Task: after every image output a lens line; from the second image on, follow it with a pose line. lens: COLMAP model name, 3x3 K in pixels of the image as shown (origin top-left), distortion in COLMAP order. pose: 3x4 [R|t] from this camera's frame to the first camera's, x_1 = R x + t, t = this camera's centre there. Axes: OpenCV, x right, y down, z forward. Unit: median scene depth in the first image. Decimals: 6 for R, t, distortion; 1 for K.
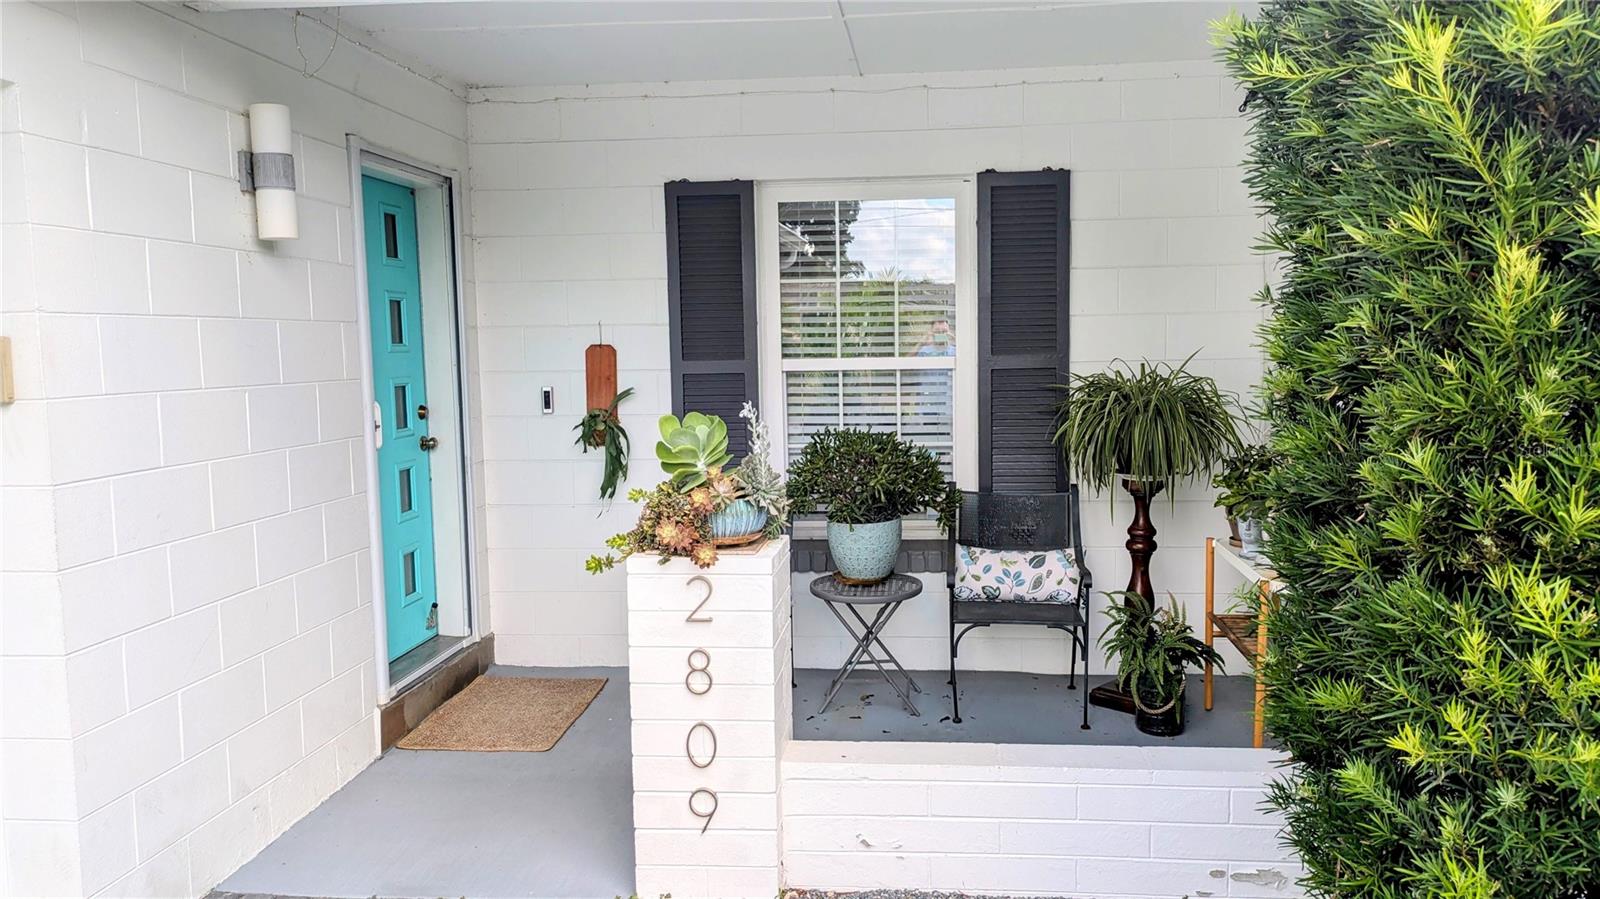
lens RADIAL K [[1177.1, 0, 805.3], [0, 1177.1, 457.6], [0, 0, 1]] dist [0.034685, -0.036571]
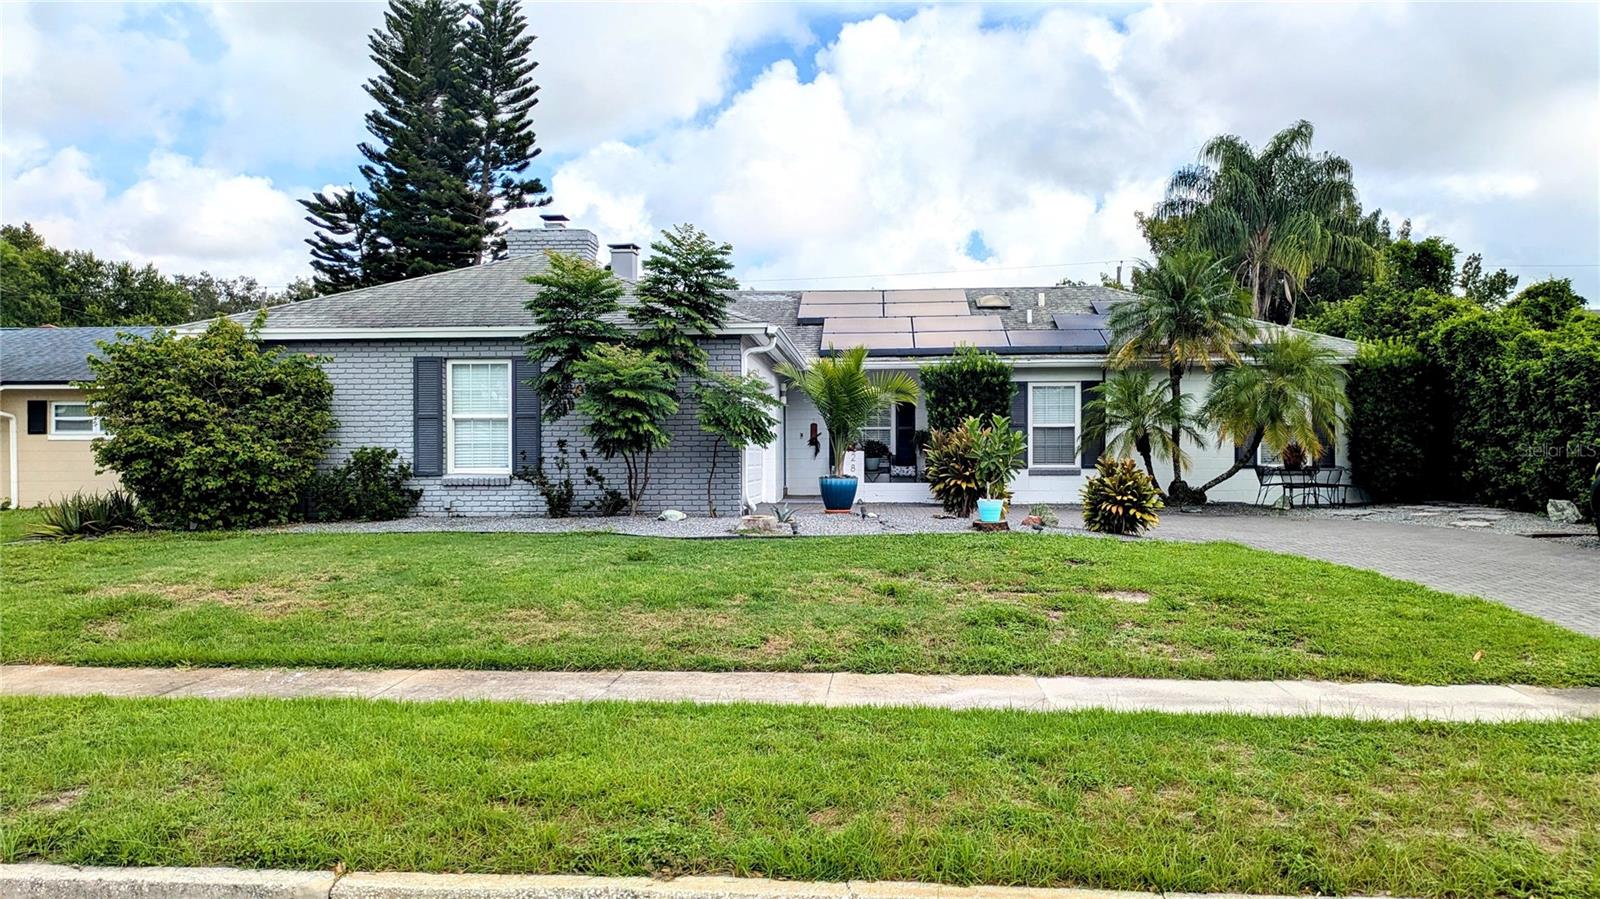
lens RADIAL K [[1177.1, 0, 805.3], [0, 1177.1, 452.7], [0, 0, 1]] dist [0.034685, -0.036571]
pose [[0.999908, 0.010229, 0.008942, -0.262645], [-0.009251, 0.994602, -0.103346, 0.519898], [-0.009951, 0.103253, 0.994605, -3.752292]]
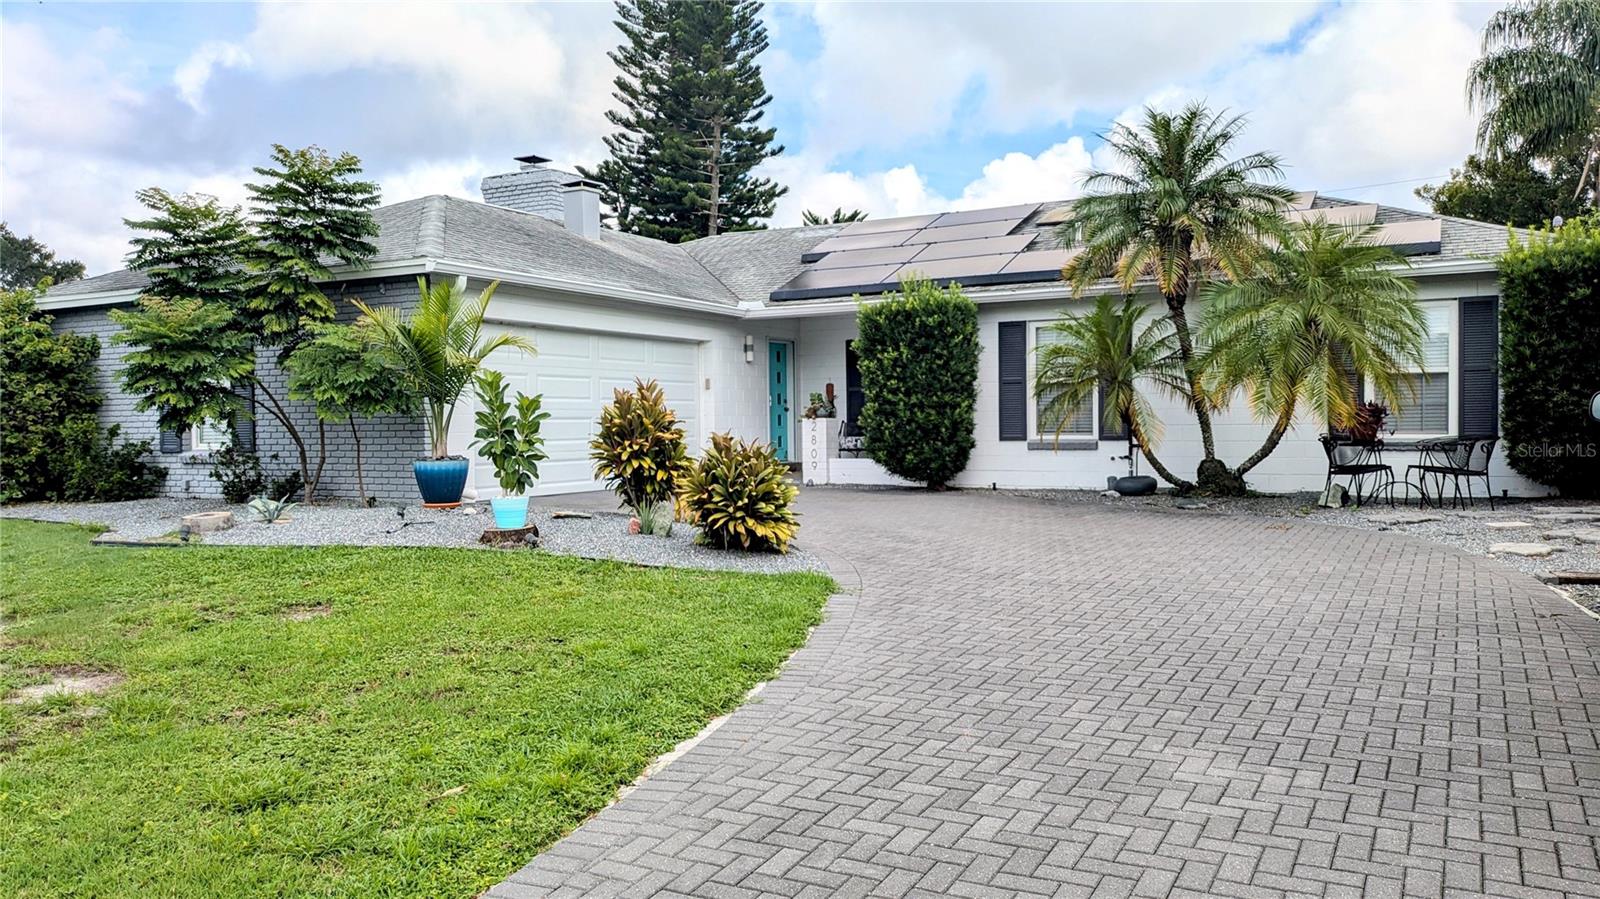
lens RADIAL K [[1177.1, 0, 798.6], [0, 1177.1, 444.1], [0, 0, 1]] dist [0.034685, -0.036571]
pose [[0.917955, 0.011580, -0.396515, 1.288889], [-0.041462, 0.996900, -0.066873, 0.369801], [0.394512, 0.077827, 0.915589, -2.585784]]
